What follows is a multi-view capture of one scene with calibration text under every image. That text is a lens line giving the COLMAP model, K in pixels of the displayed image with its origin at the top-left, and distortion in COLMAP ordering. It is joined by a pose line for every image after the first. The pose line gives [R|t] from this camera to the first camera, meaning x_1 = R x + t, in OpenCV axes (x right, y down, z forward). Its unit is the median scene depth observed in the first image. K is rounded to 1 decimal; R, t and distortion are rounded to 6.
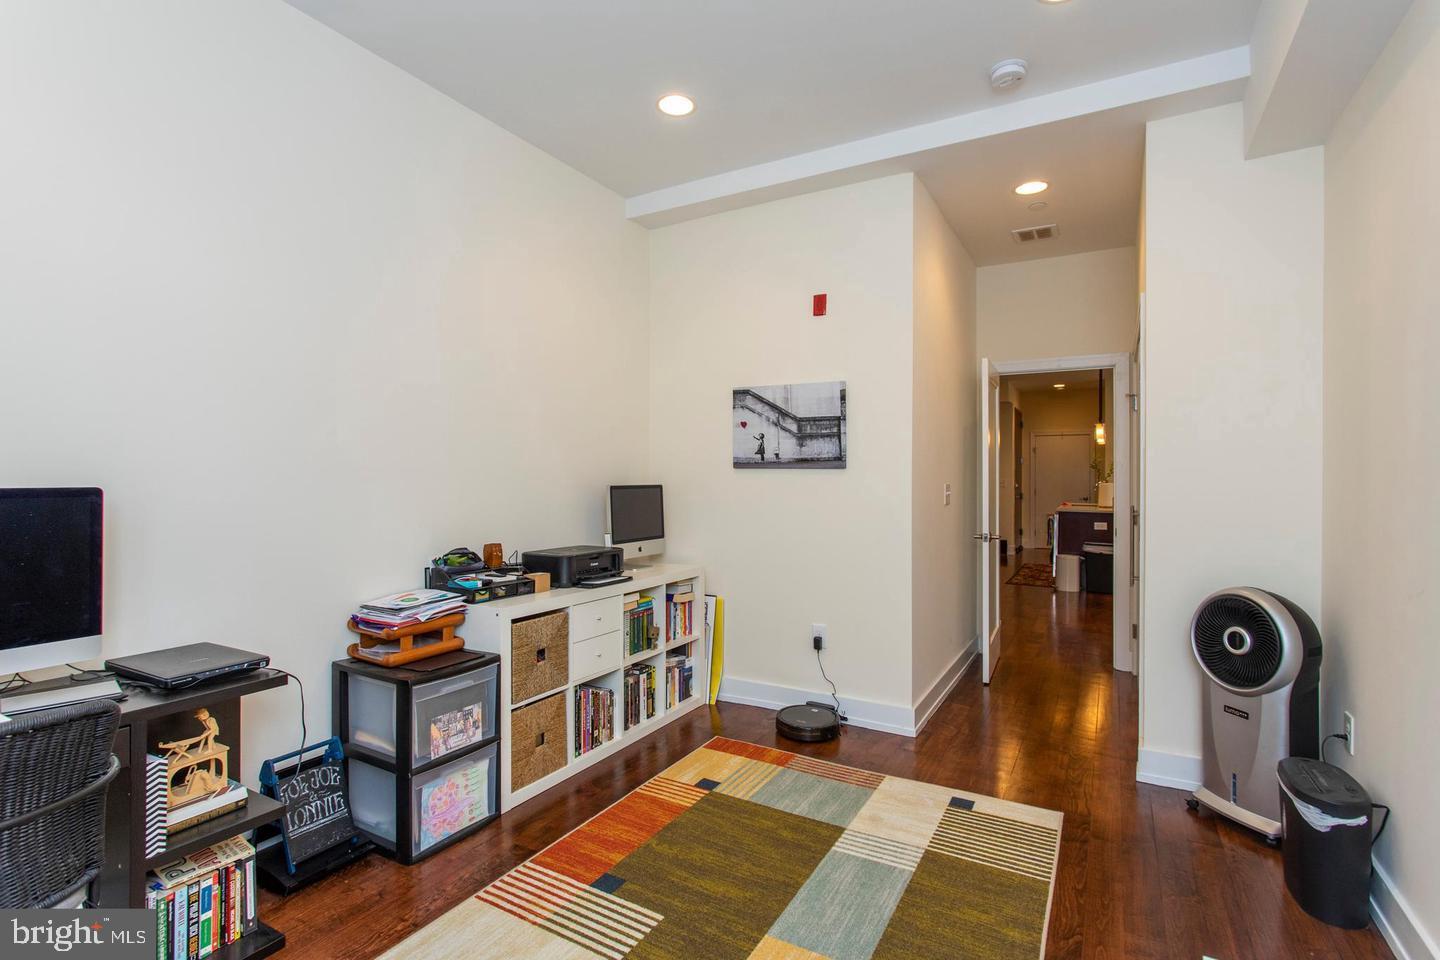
lens RADIAL K [[686.1, 0, 720.0], [0, 686.1, 480.0], [0, 0, 1]] dist [-0.000720, -0.000531]
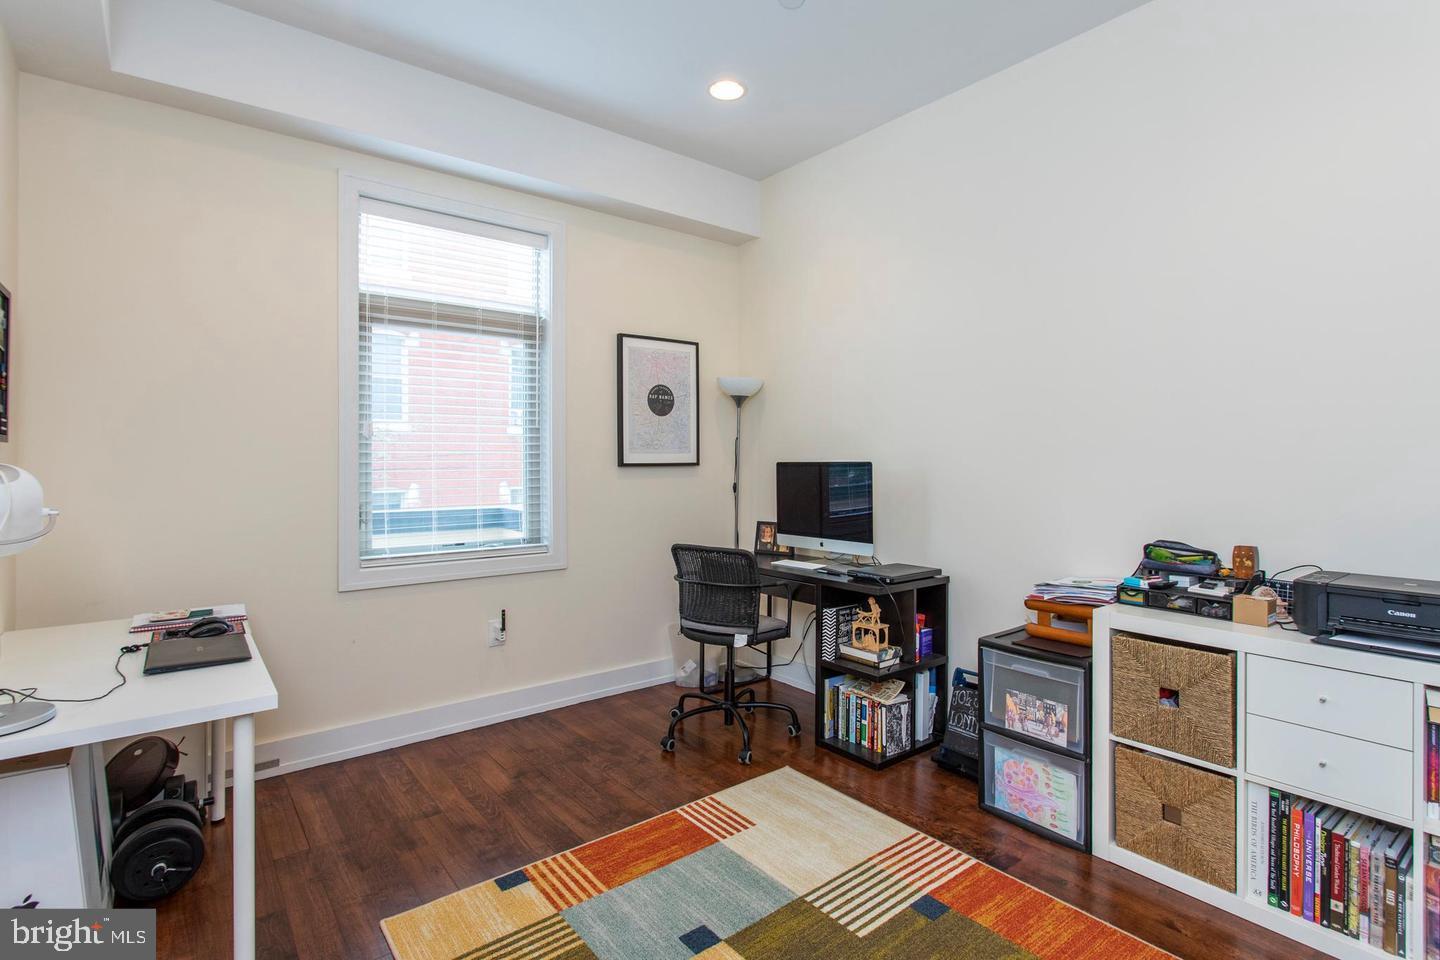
lens RADIAL K [[699.6, 0, 718.2], [0, 699.6, 457.2], [0, 0, 1]] dist [-0.000103, -0.000114]
pose [[-0.363332, -0.000197, -0.931660, 0.704413], [0.000721, 1.000000, -0.000492, 0.000703], [0.931659, -0.000851, -0.363332, 0.961353]]
